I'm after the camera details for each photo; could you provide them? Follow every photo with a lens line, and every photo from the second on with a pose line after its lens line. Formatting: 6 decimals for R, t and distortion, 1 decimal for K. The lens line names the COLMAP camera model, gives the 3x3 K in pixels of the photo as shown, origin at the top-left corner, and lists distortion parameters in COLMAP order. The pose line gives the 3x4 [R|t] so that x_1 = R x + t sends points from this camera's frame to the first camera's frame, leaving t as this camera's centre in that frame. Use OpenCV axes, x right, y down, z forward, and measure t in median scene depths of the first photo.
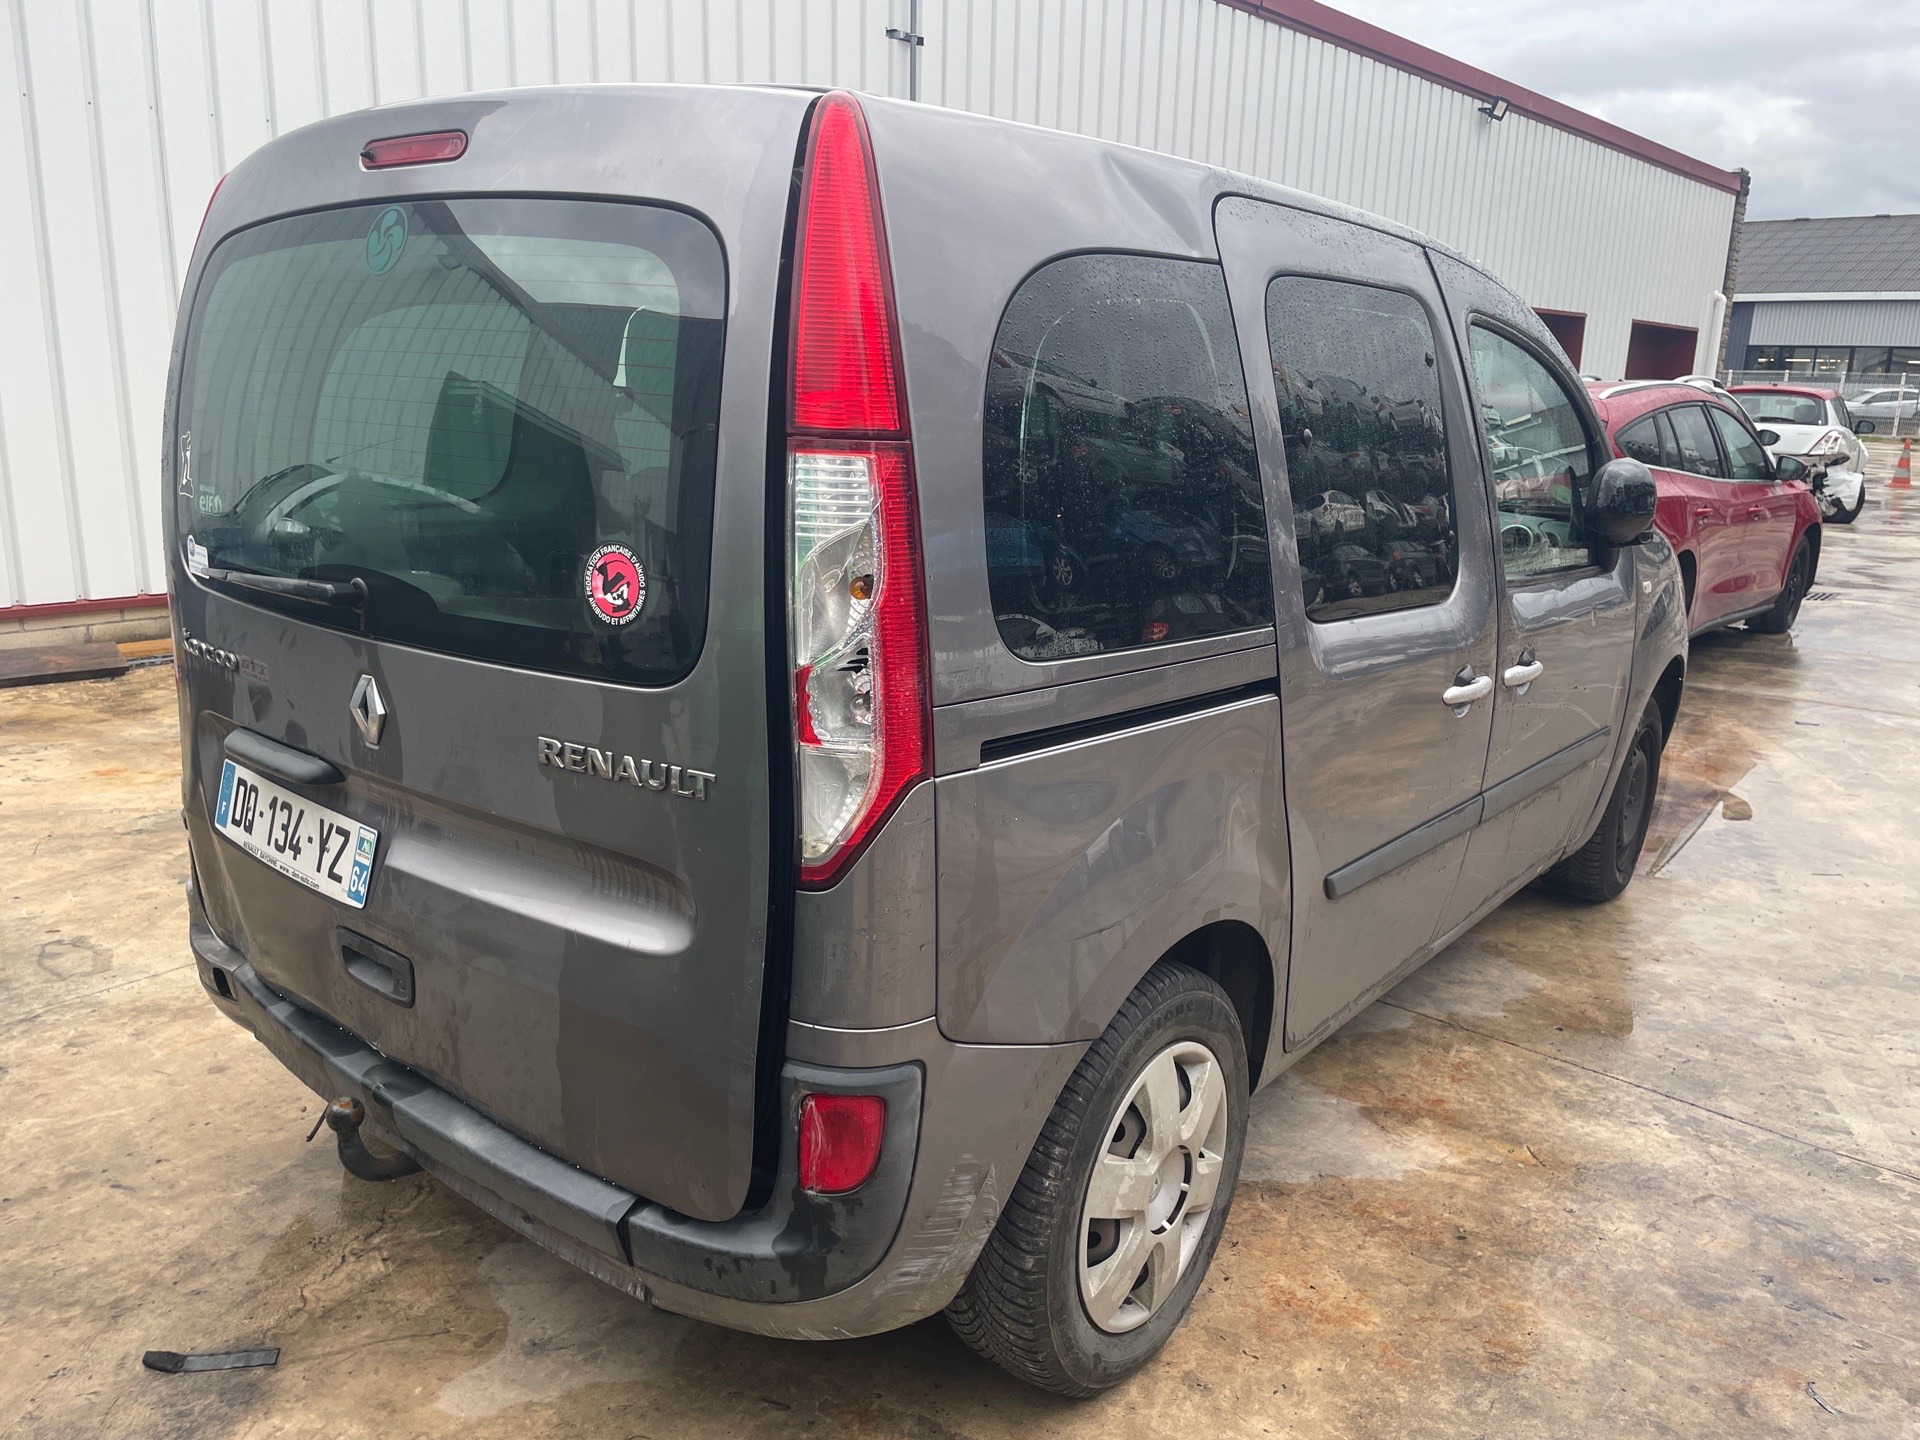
lens RADIAL K [[1449.8, 0, 967.5], [0, 1449.8, 740.7], [0, 0, 1]] dist [0.083465, -0.109146]
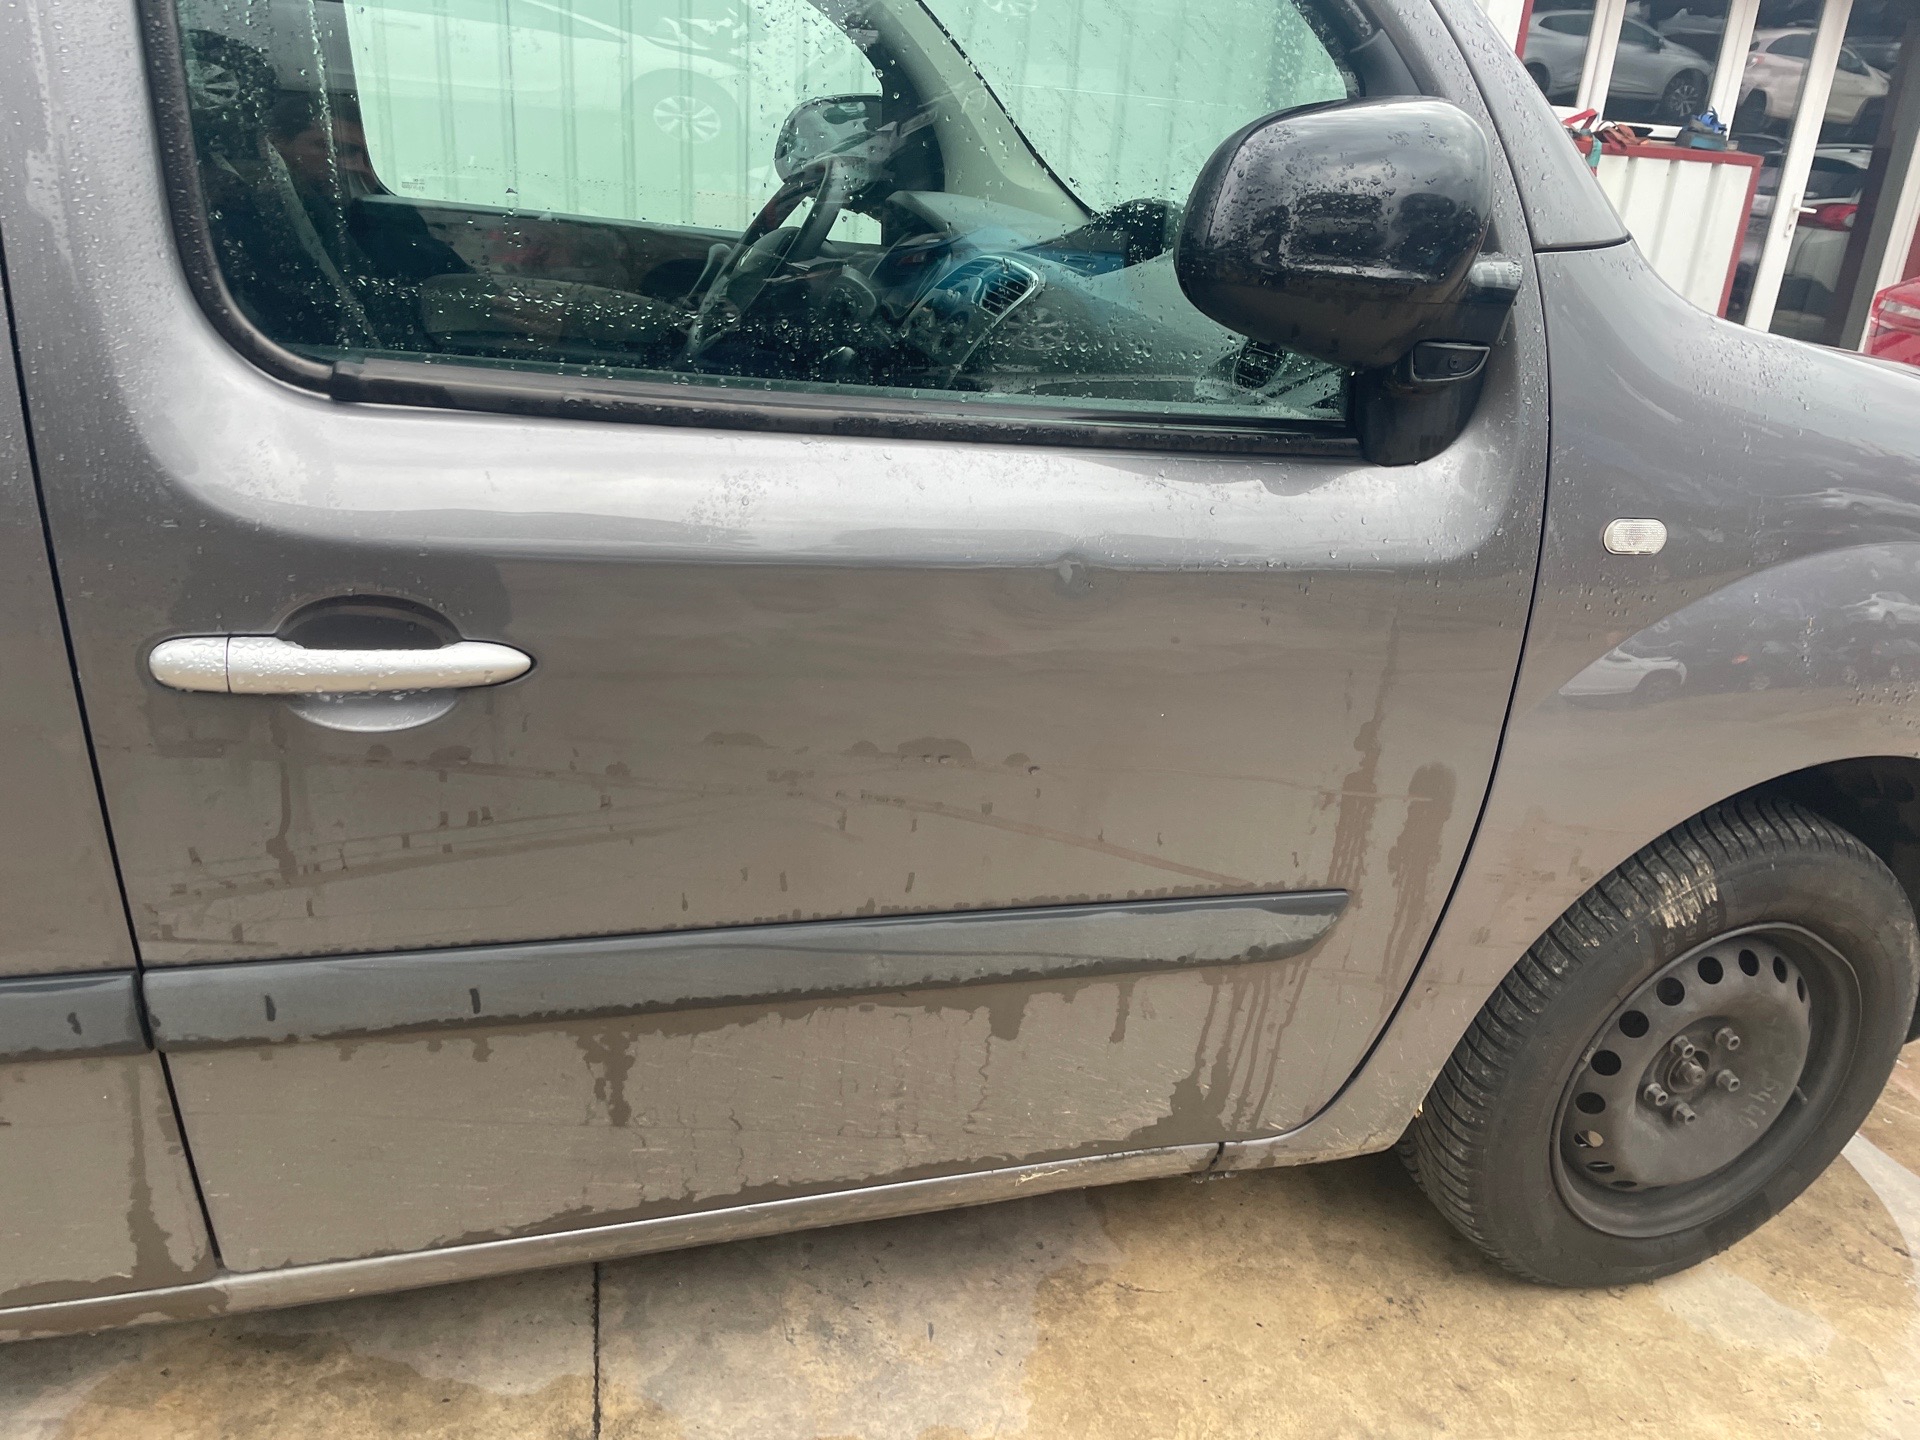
lens RADIAL K [[1449.8, 0, 950.5], [0, 1449.8, 726.1], [0, 0, 1]] dist [0.083465, -0.109146]
pose [[0.808804, 0.256561, -0.529162, 0.949992], [-0.190338, 0.965588, 0.177235, -0.171195], [0.556424, -0.042629, 0.829804, 1.131478]]
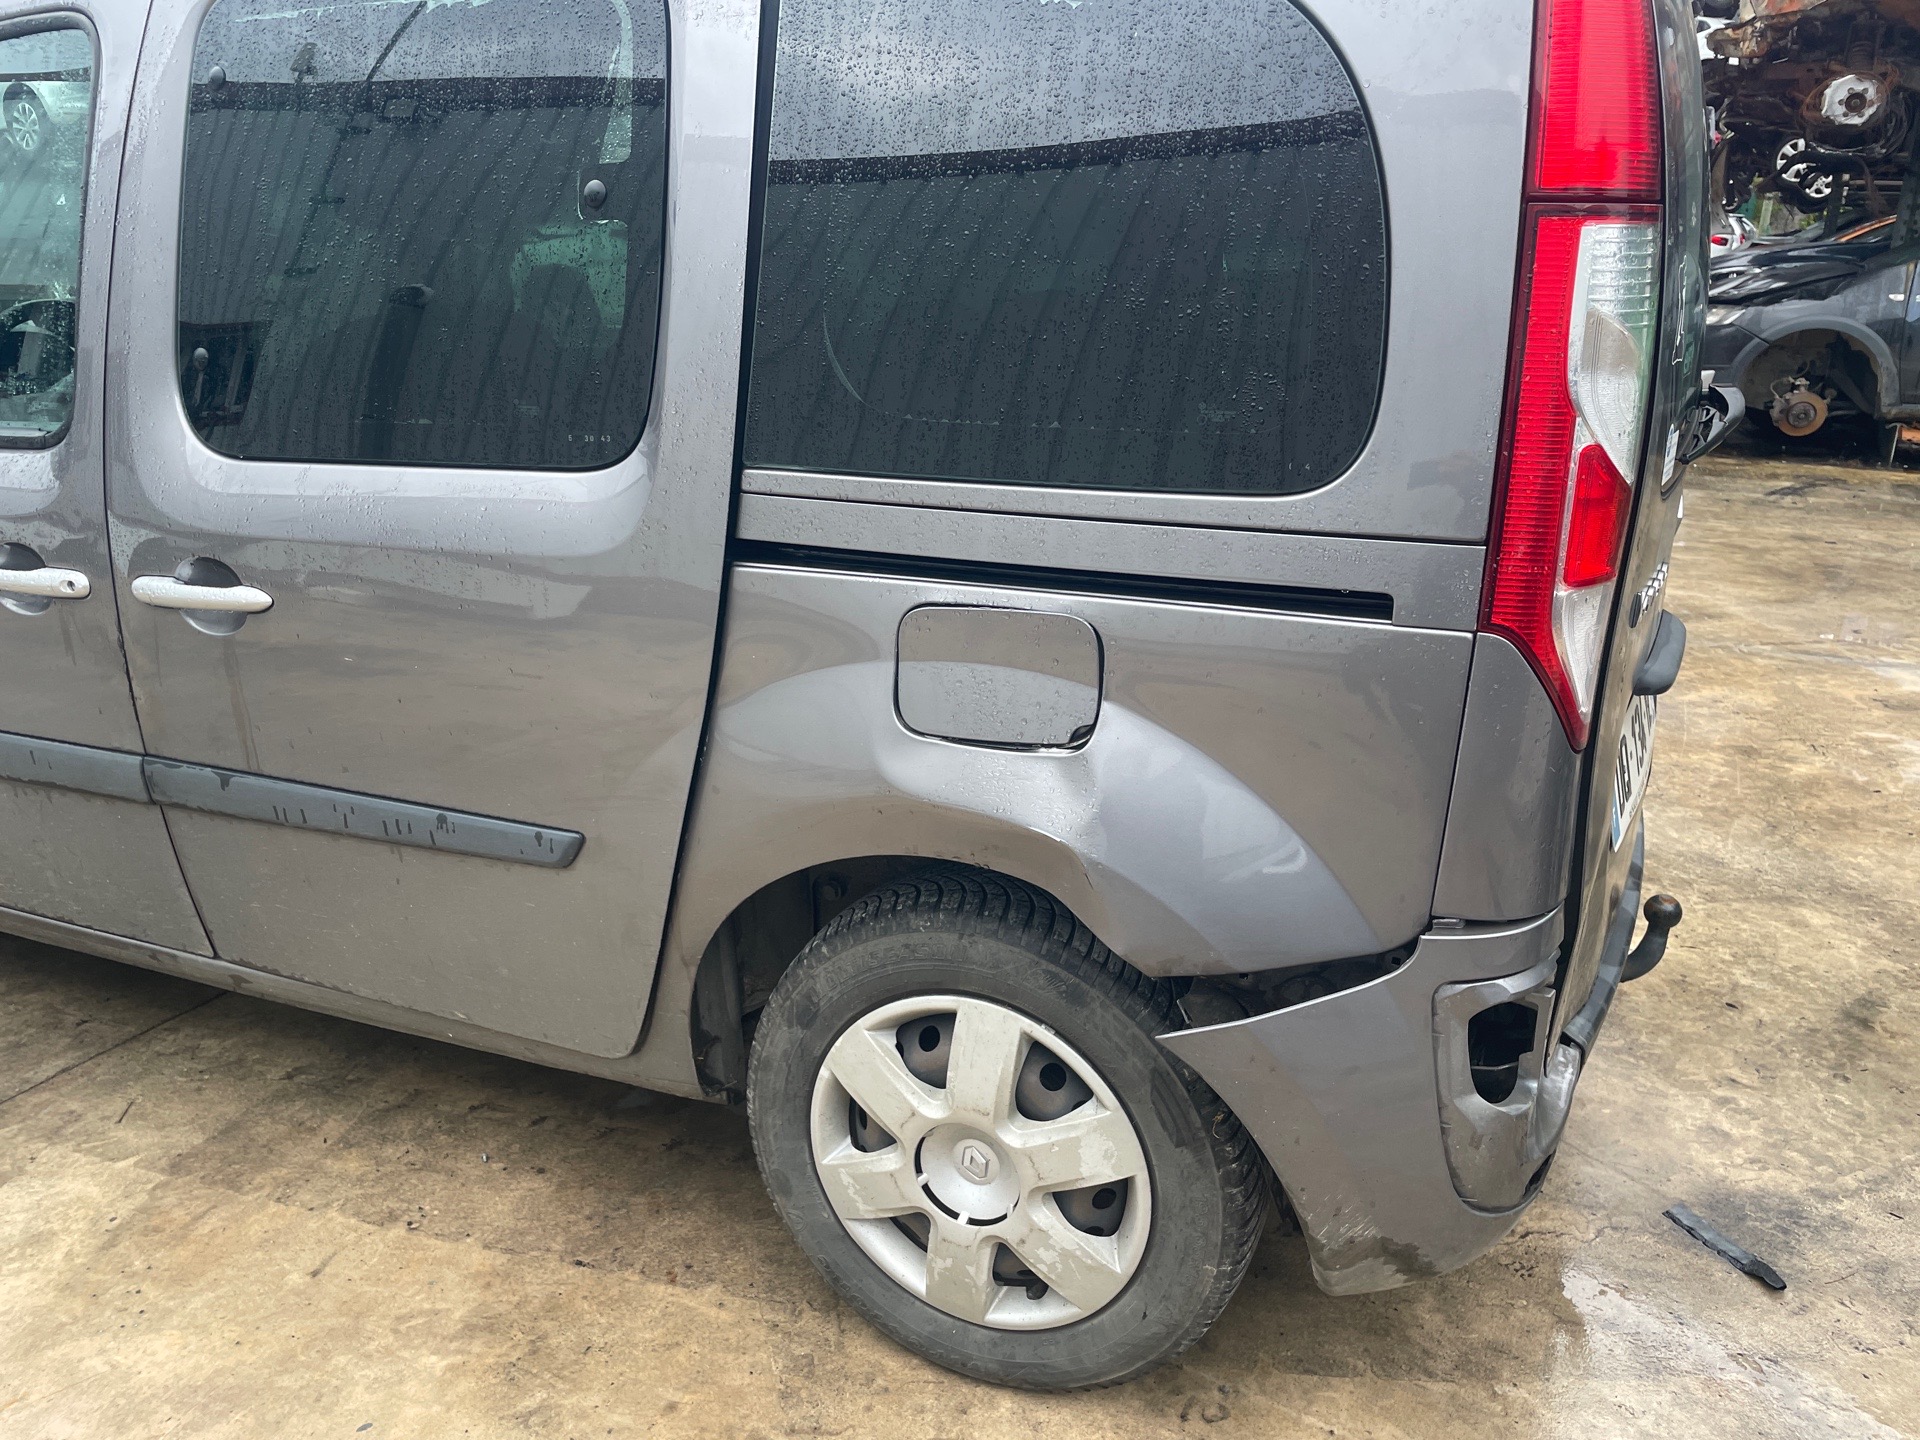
lens RADIAL K [[1449.8, 0, 959.6], [0, 1449.8, 718.6], [0, 0, 1]] dist [0.083465, -0.109146]
pose [[-0.254760, -0.341280, 0.904779, -1.154025], [0.218328, 0.891192, 0.397629, -0.374525], [-0.942035, 0.298839, -0.152529, 1.540579]]
